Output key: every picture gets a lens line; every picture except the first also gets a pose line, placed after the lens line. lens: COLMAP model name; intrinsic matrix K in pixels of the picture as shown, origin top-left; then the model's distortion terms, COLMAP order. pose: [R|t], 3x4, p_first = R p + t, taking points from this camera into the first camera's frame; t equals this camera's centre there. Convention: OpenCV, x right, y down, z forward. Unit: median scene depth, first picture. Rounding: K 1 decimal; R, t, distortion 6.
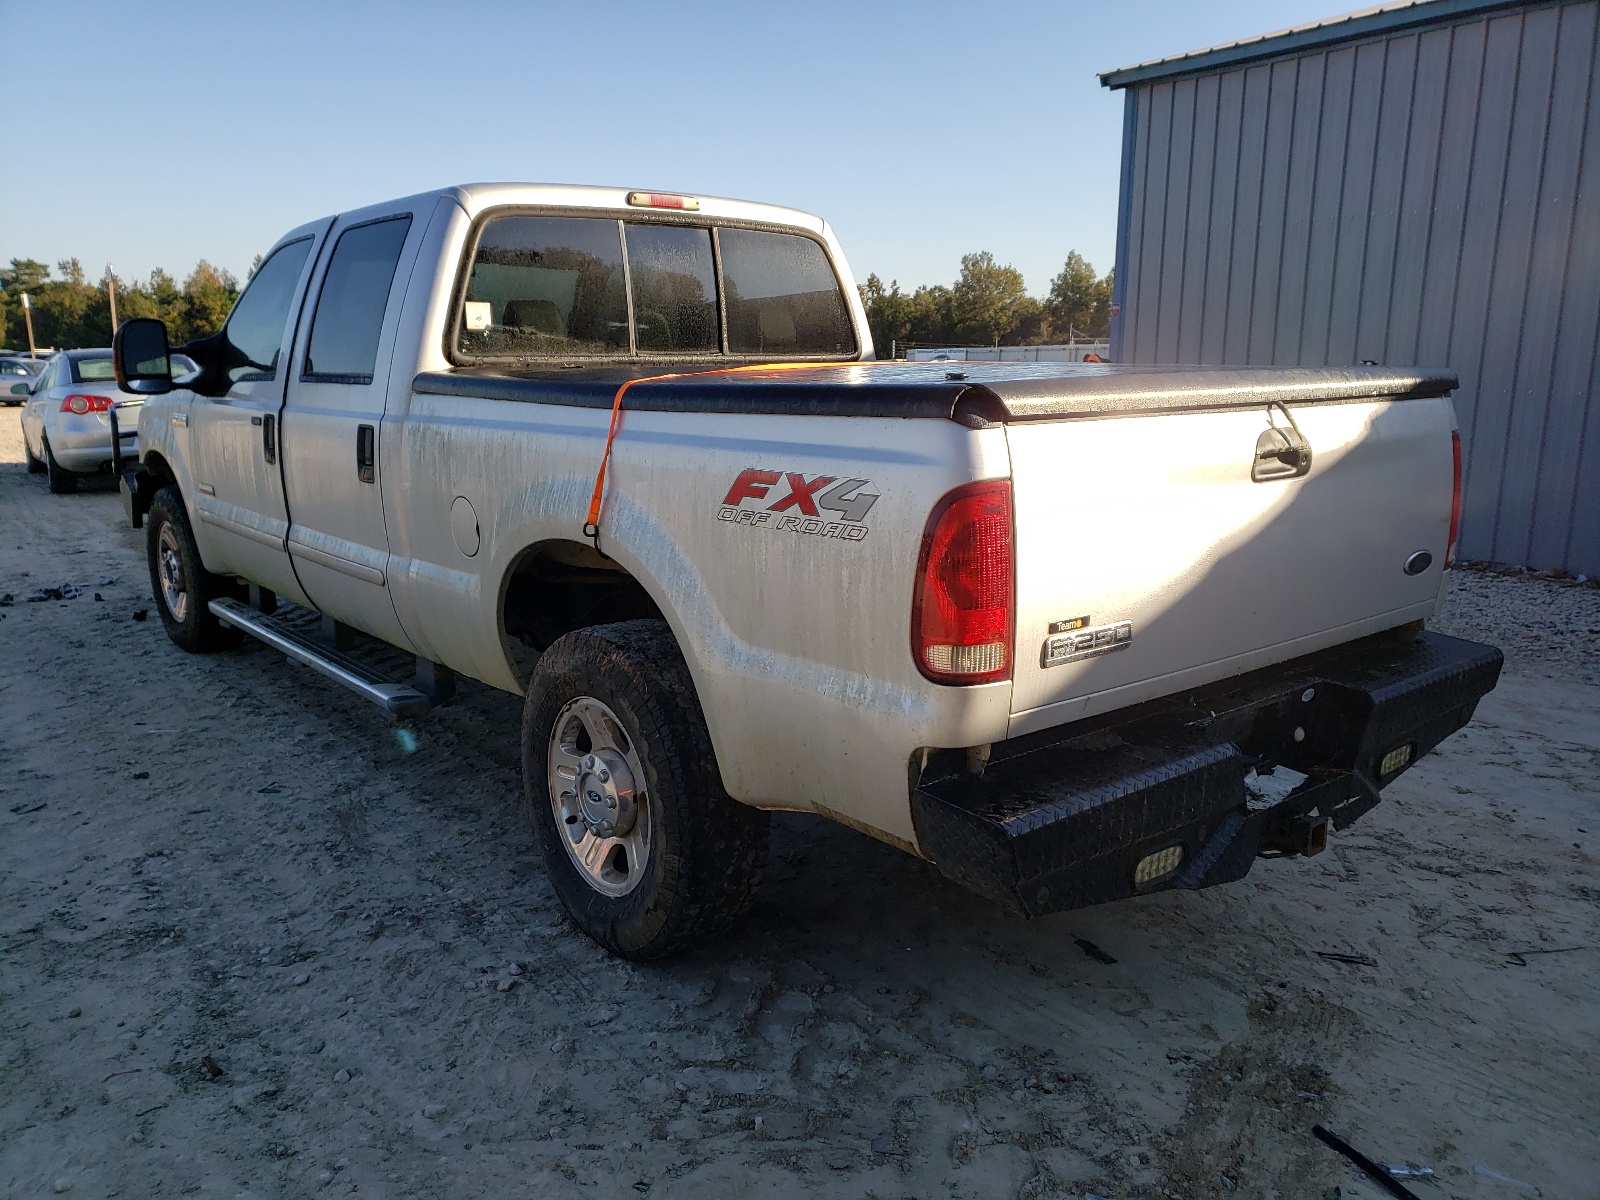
lens RADIAL K [[1230.0, 0, 800.0], [0, 1230.0, 600.0], [0, 0, 1]] dist [0.031406, 0.005243]
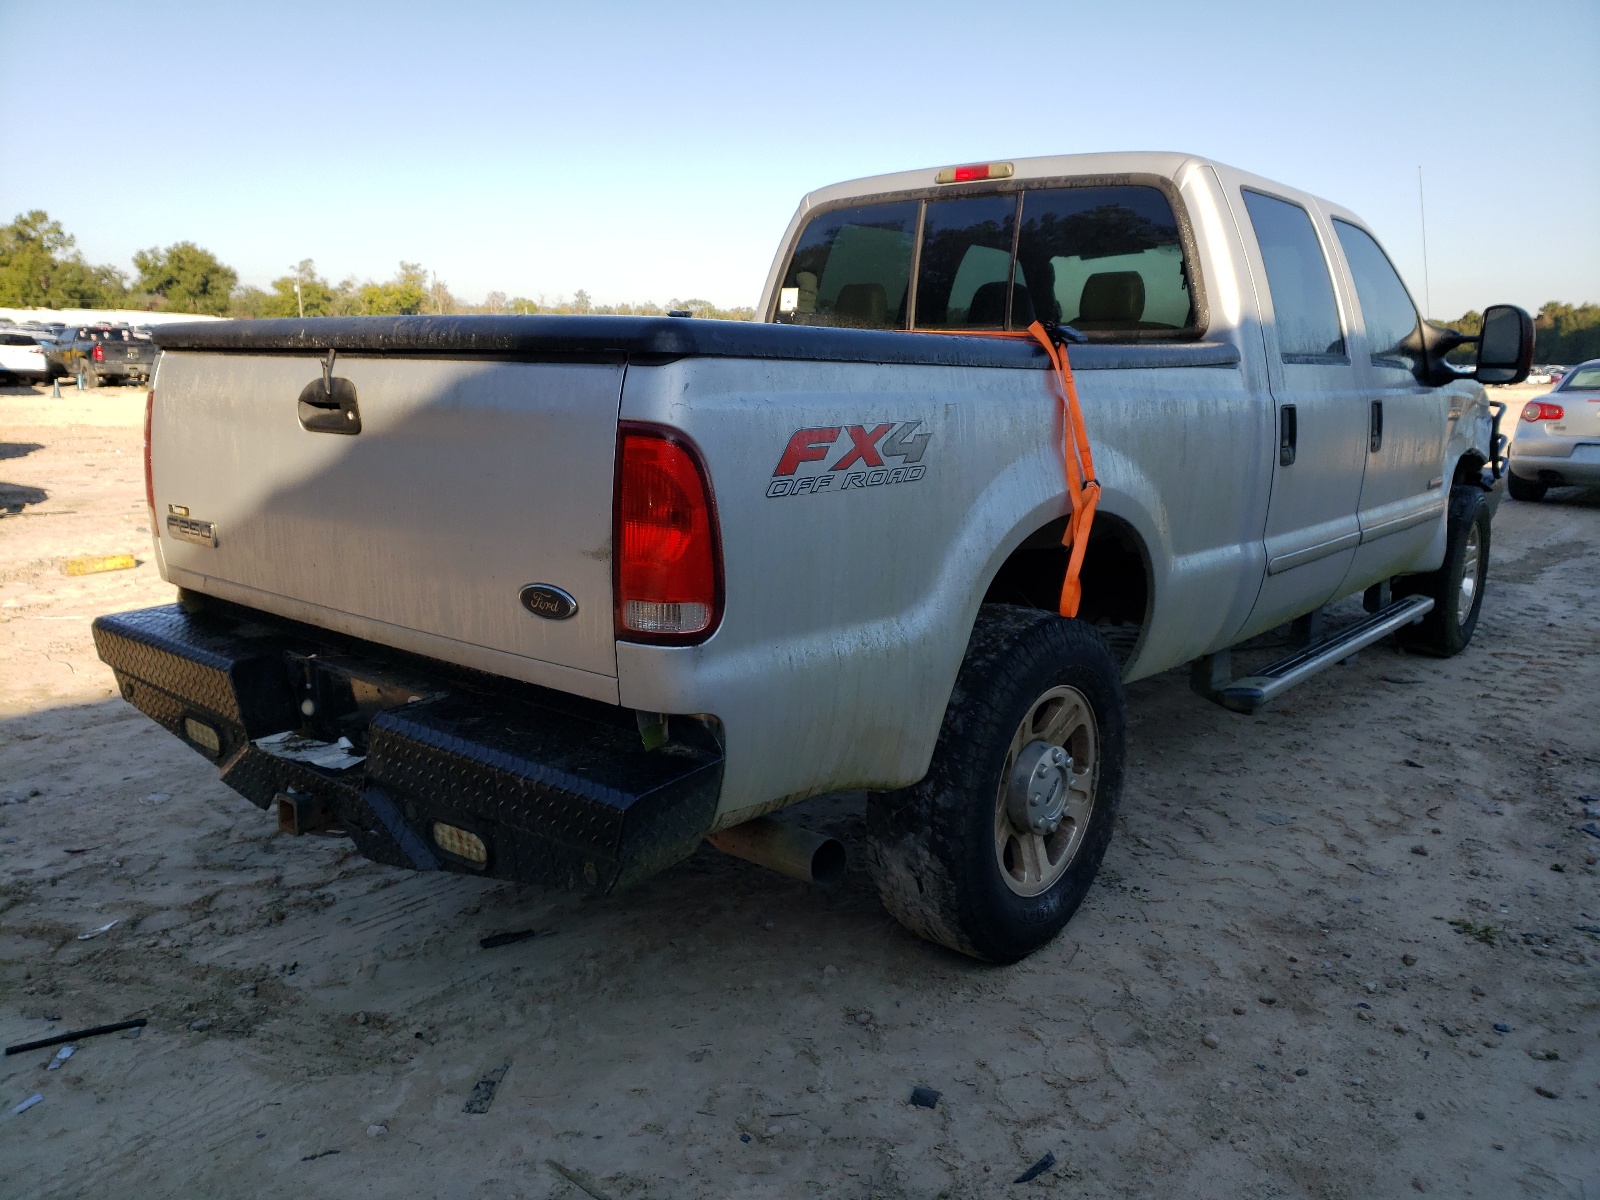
lens RADIAL K [[1230.0, 0, 800.0], [0, 1230.0, 600.0], [0, 0, 1]] dist [0.031406, 0.005243]
pose [[0.188160, 0.192483, -0.963092, 1.039318], [-0.209554, 0.965894, 0.152103, -0.144773], [0.959522, 0.173200, 0.222078, 0.866992]]
